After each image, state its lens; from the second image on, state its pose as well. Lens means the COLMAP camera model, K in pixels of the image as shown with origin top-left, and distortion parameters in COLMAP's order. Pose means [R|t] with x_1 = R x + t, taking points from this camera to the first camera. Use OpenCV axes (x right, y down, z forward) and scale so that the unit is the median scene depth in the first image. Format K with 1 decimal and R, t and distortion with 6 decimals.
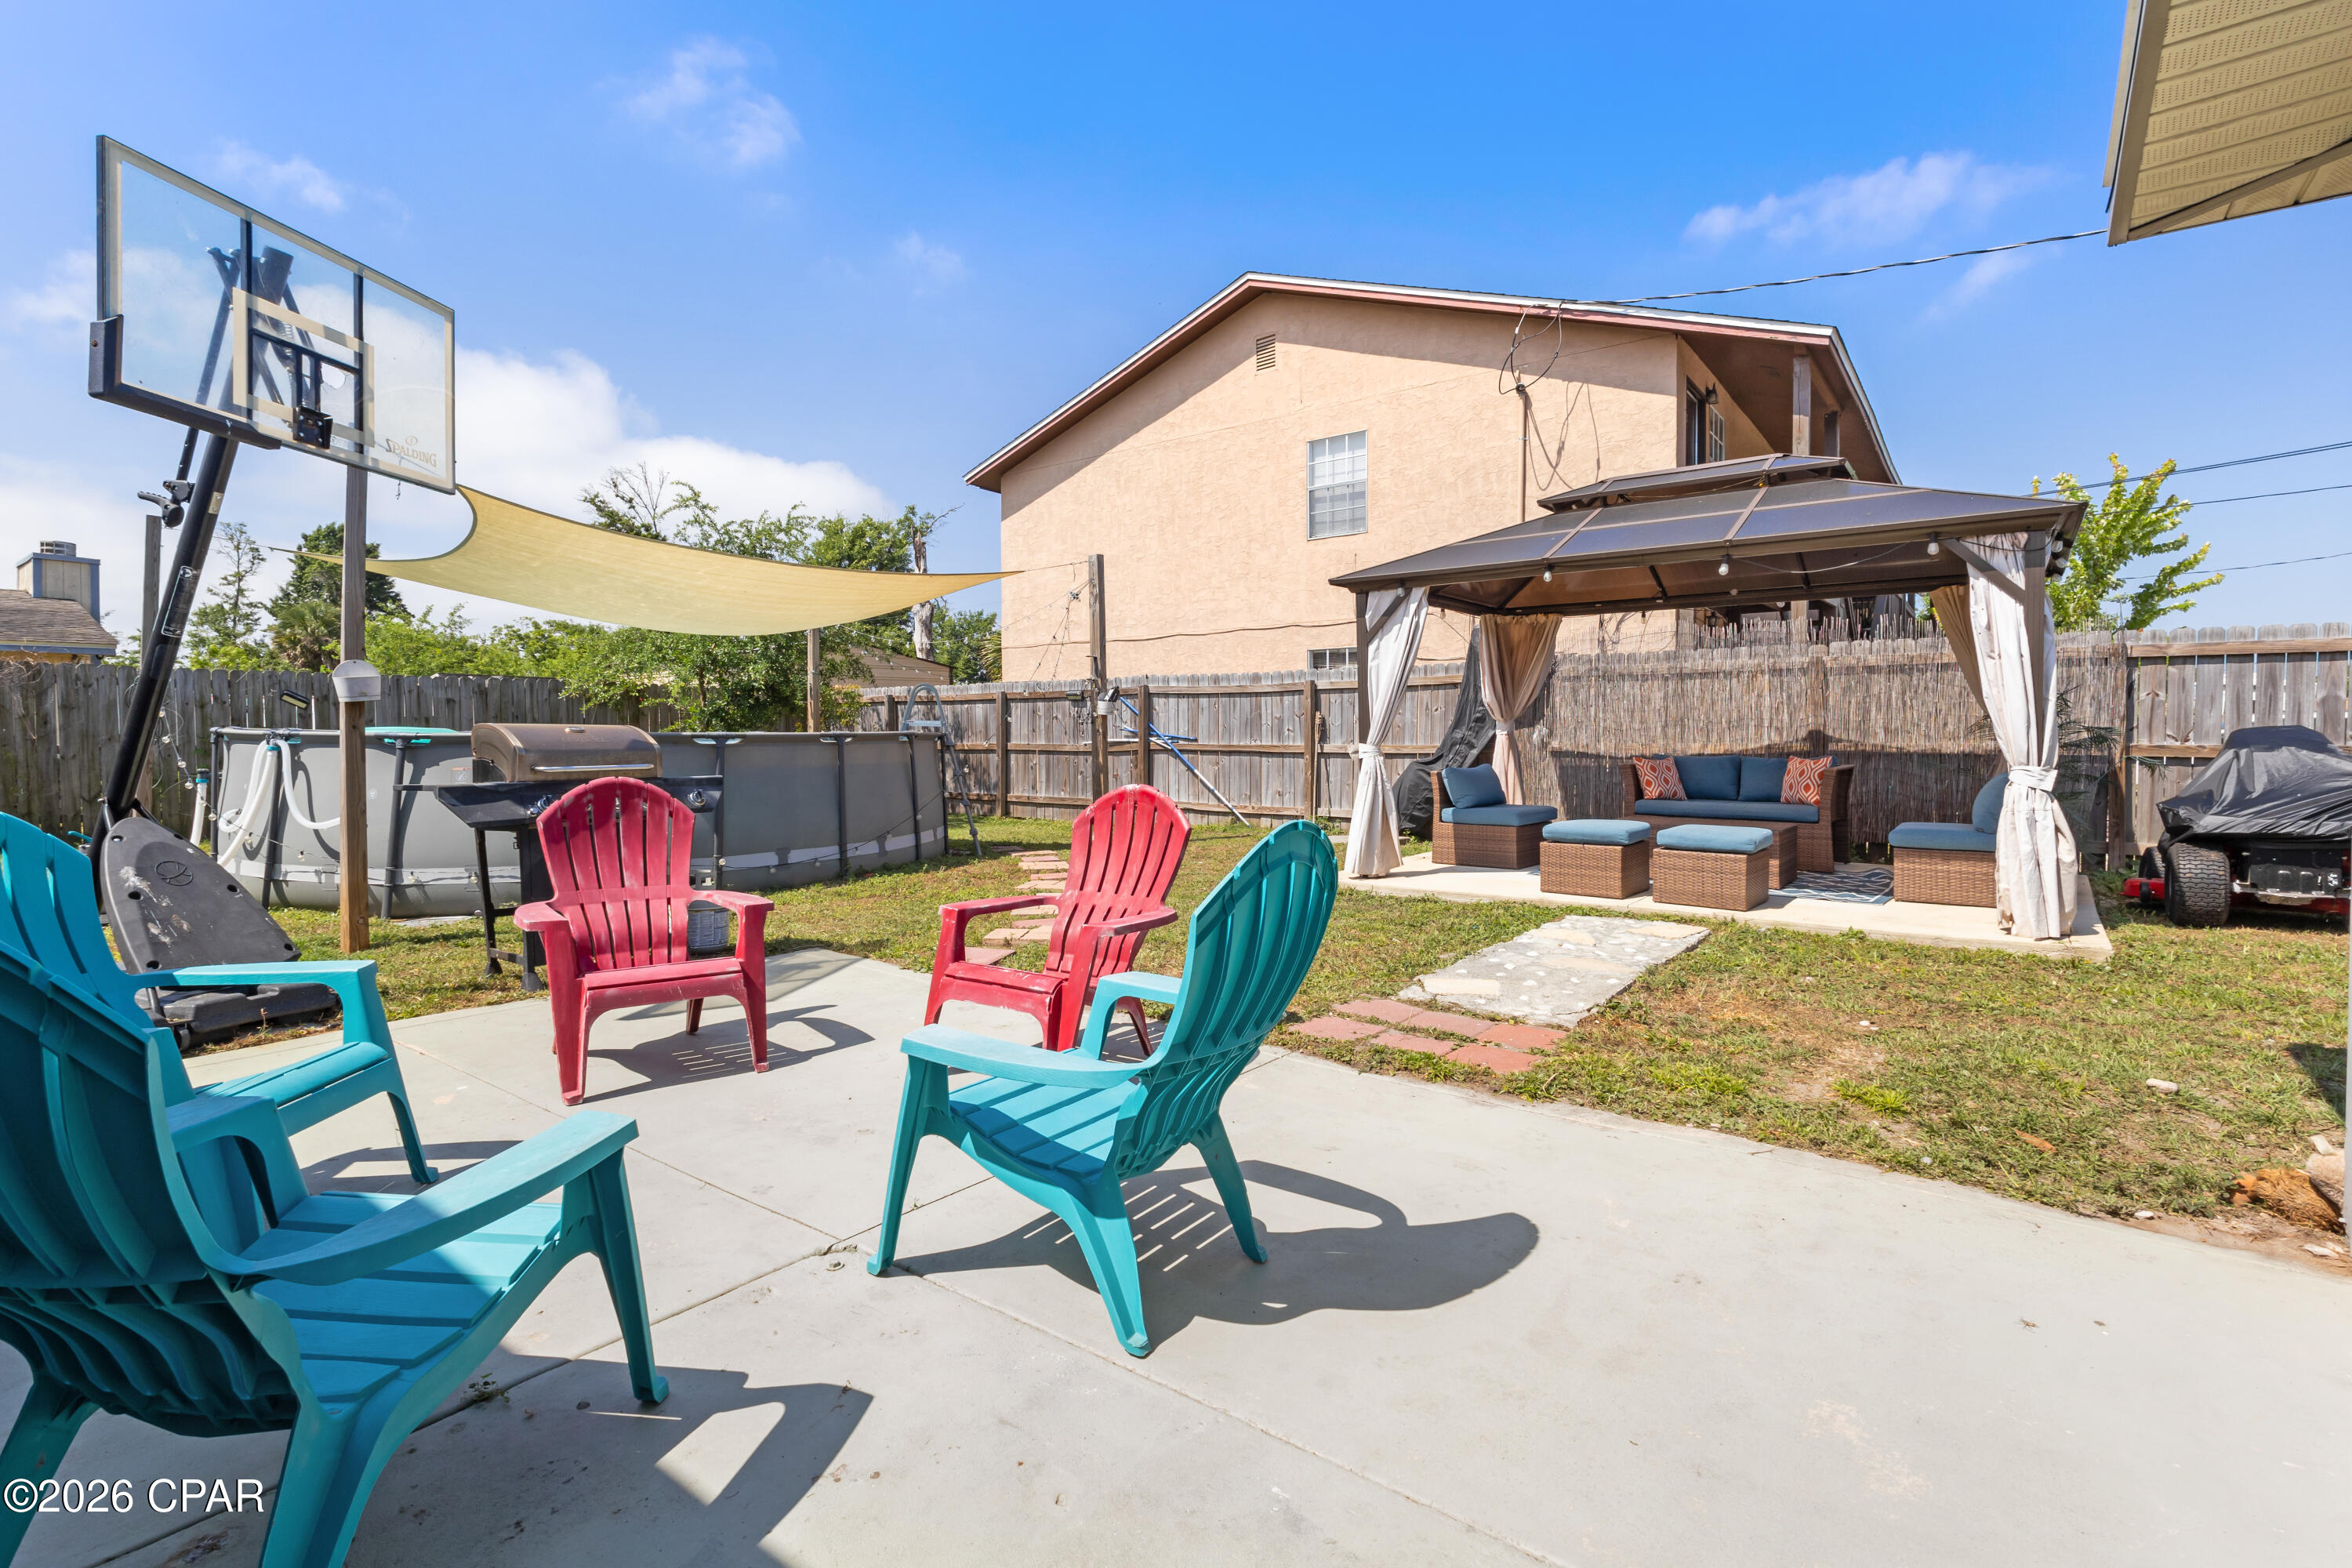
lens RADIAL K [[1102.4, 0, 1184.5], [0, 1102.4, 783.4], [0, 0, 1]] dist [0.000779, -0.000645]
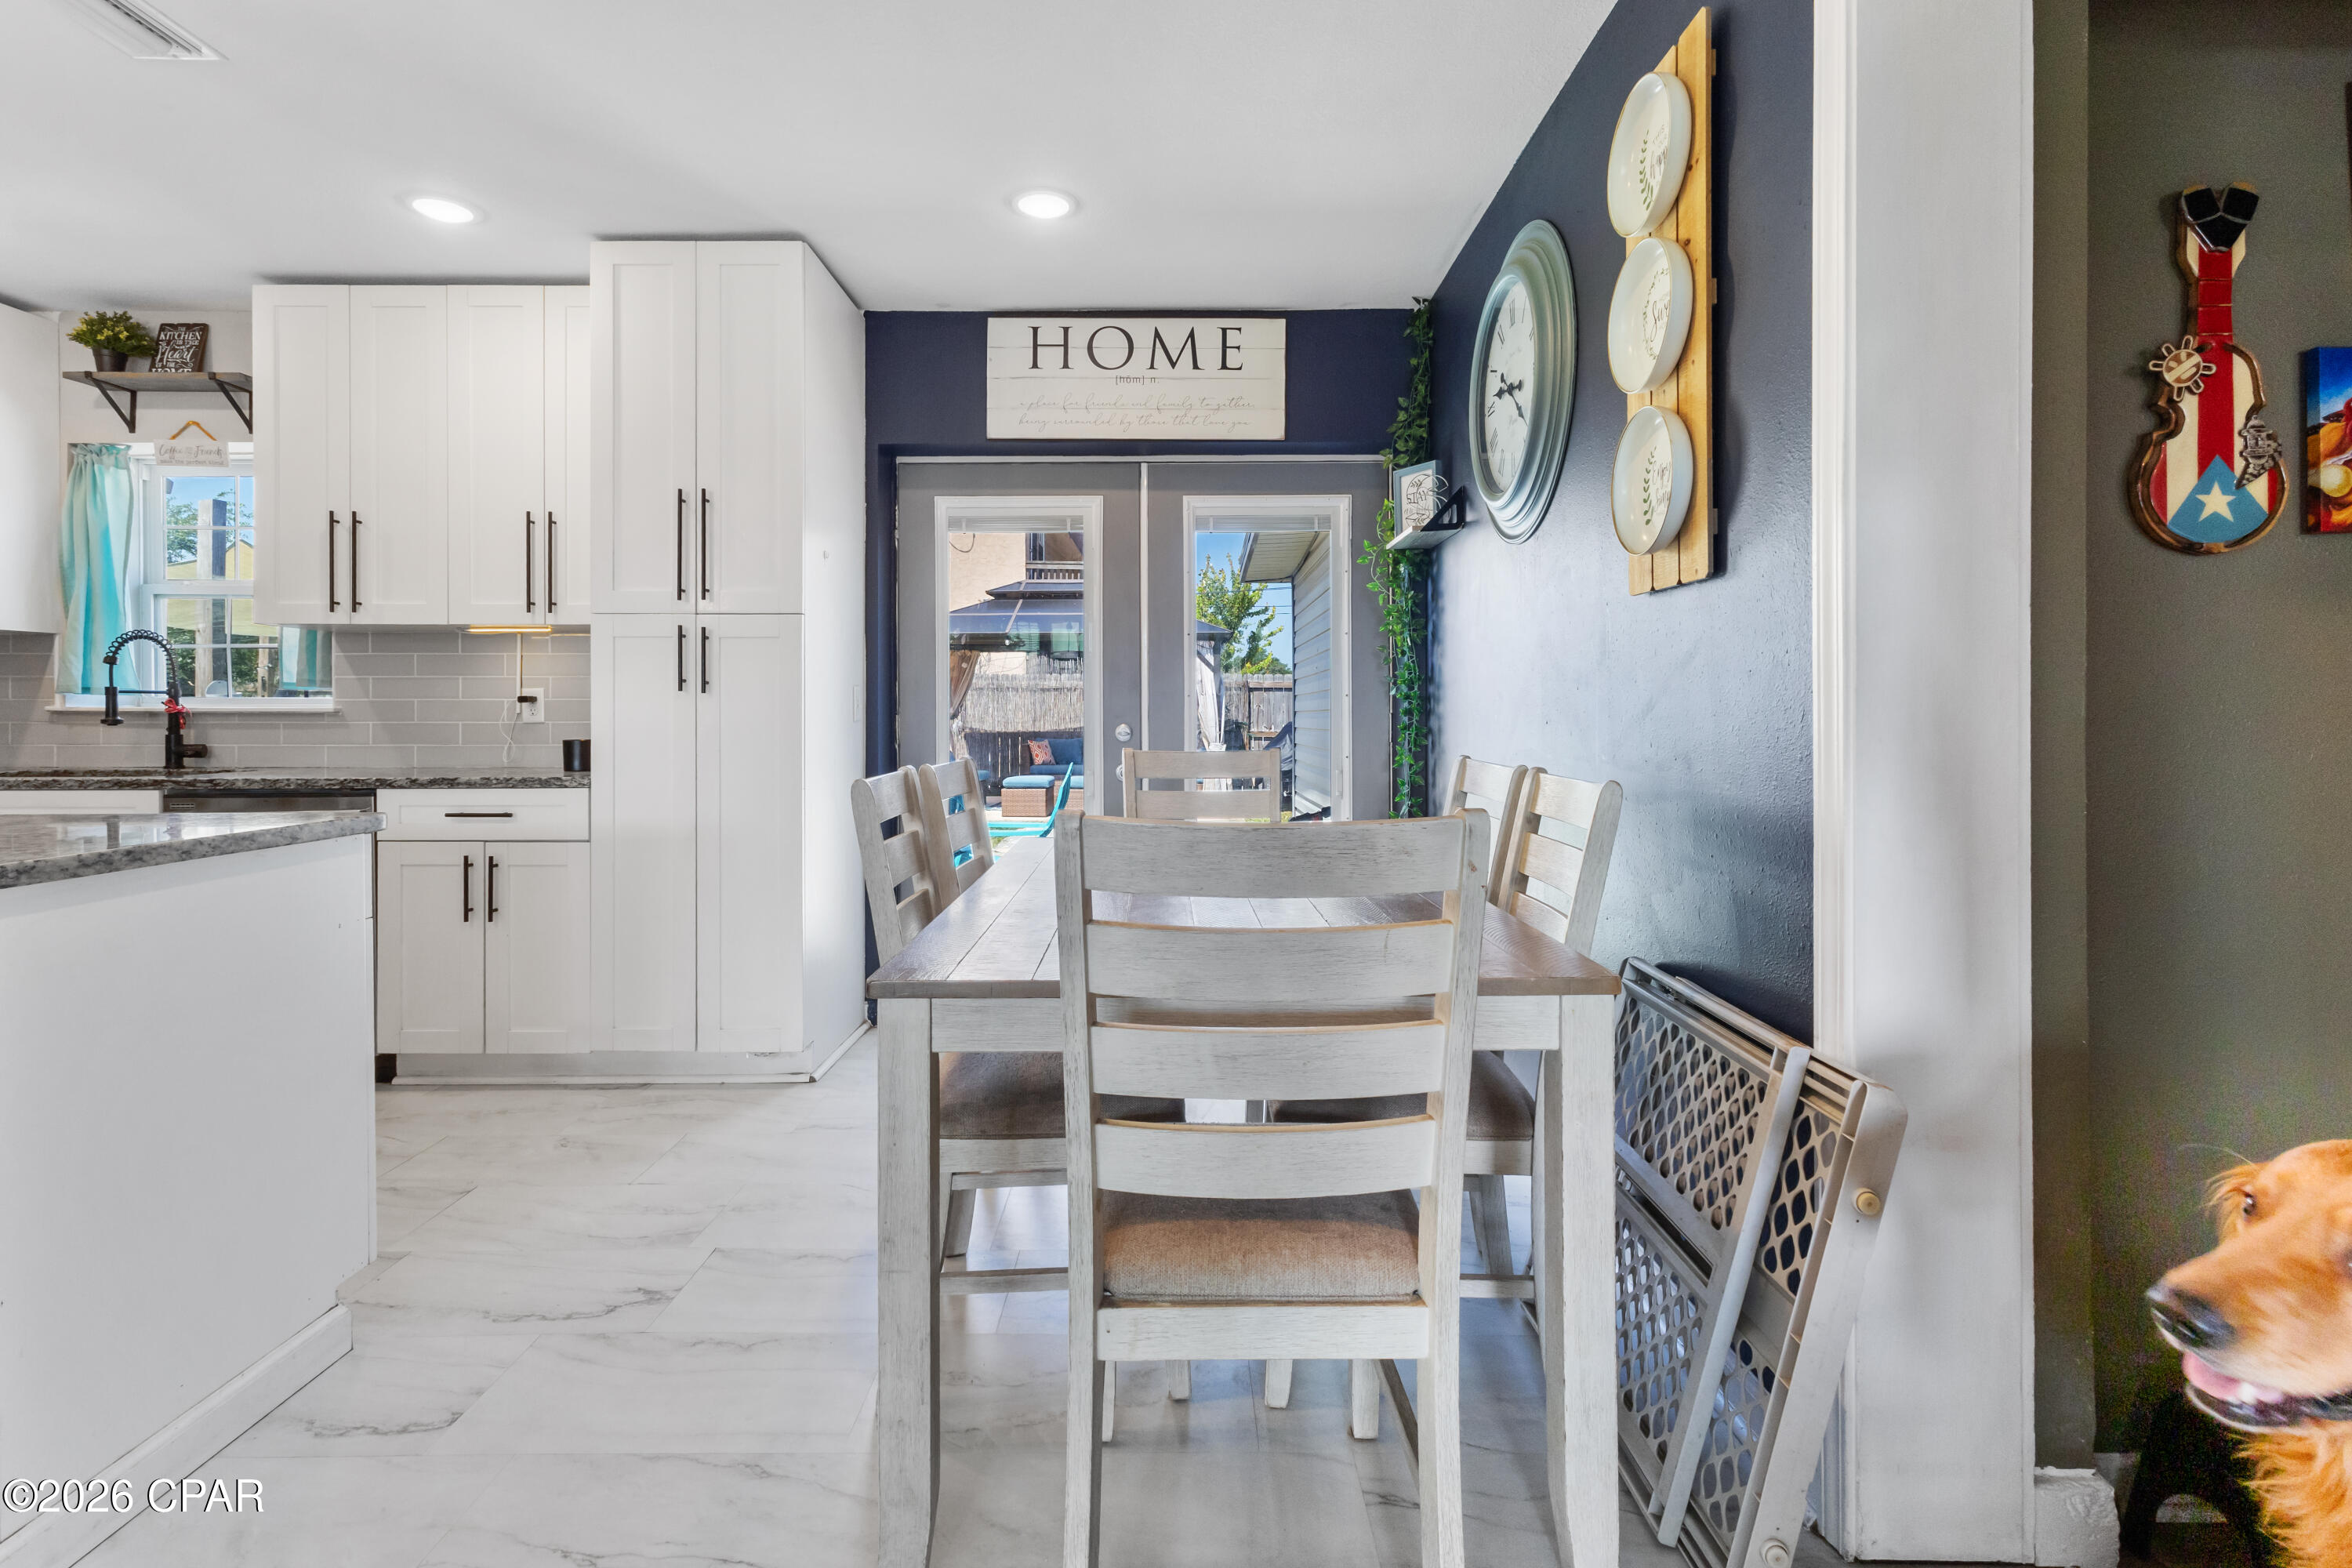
lens RADIAL K [[1102.4, 0, 1175.4], [0, 1102.4, 715.3], [0, 0, 1]] dist [0.000779, -0.000645]
pose [[0.799156, -0.001000, 0.601123, -0.381070], [0.022381, 0.999355, -0.028091, -0.008691], [-0.600707, 0.035903, 0.798662, -0.434704]]
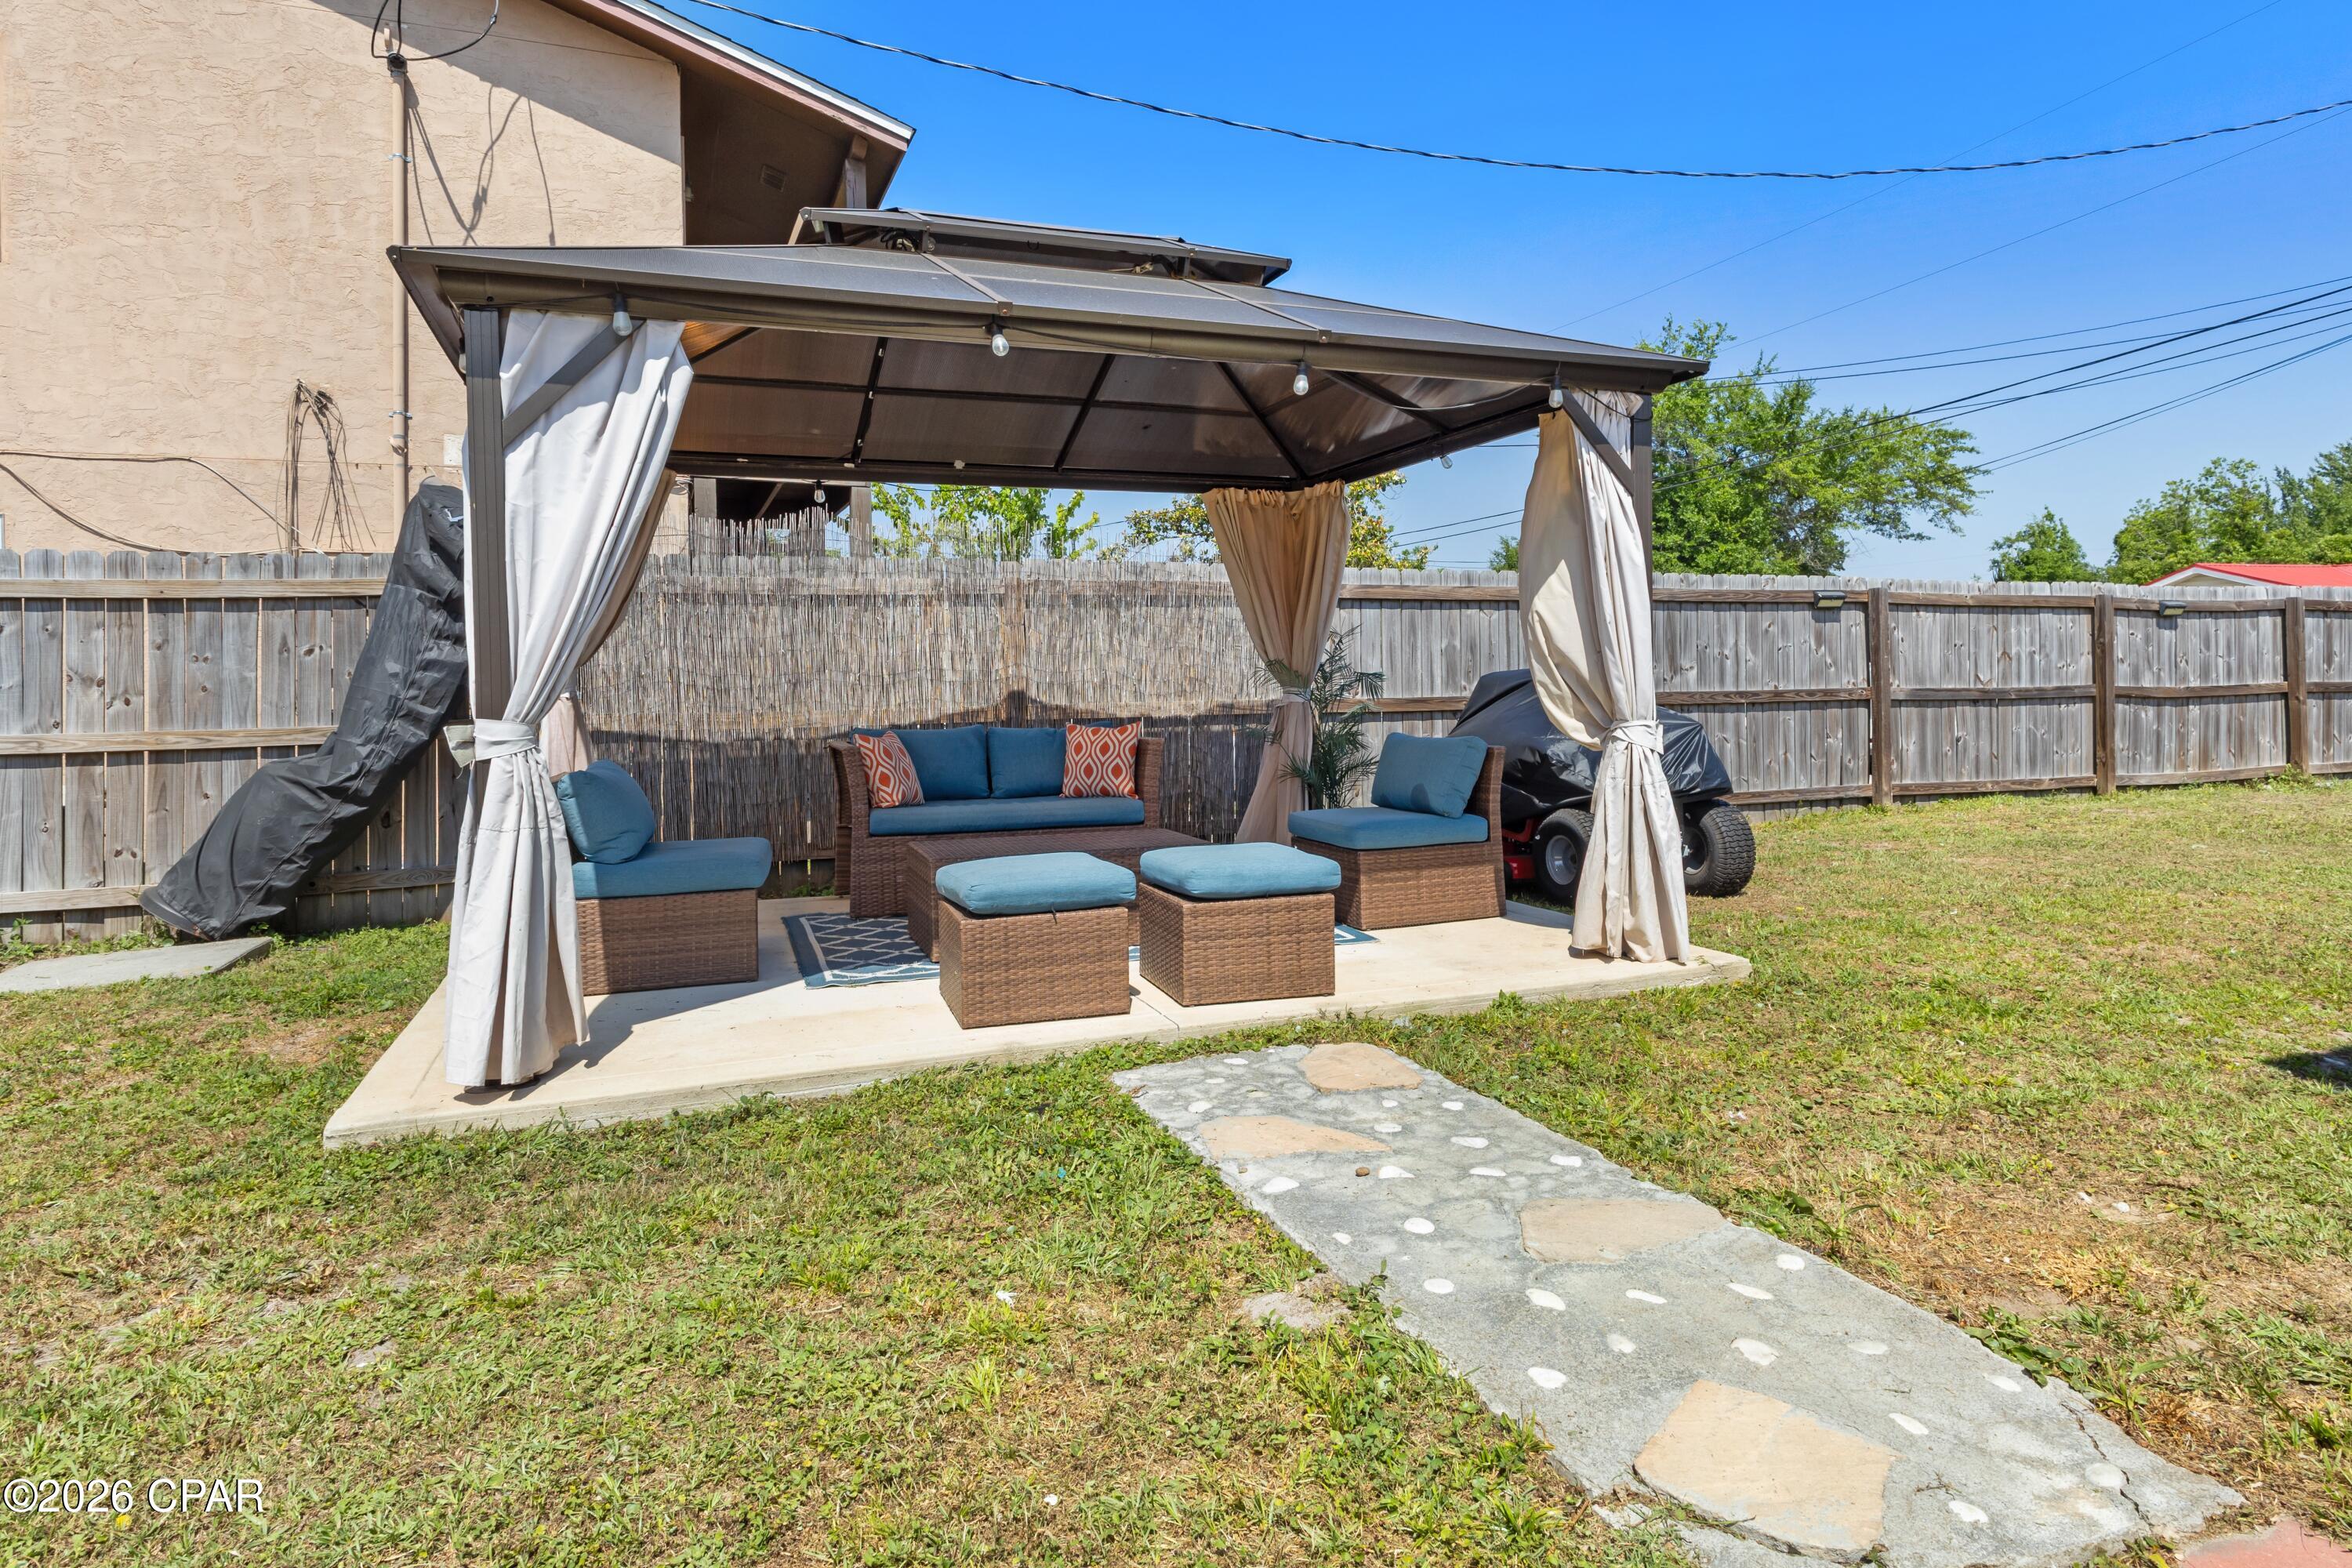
lens RADIAL K [[1356.9, 0, 1175.7], [0, 1356.9, 672.9], [0, 0, 1]] dist [0.009342, 0.001468]
pose [[0.520900, 0.003617, 0.853610, -0.089380], [0.058358, 0.997500, -0.039838, -0.017429], [-0.851620, 0.070567, 0.519387, 0.488202]]
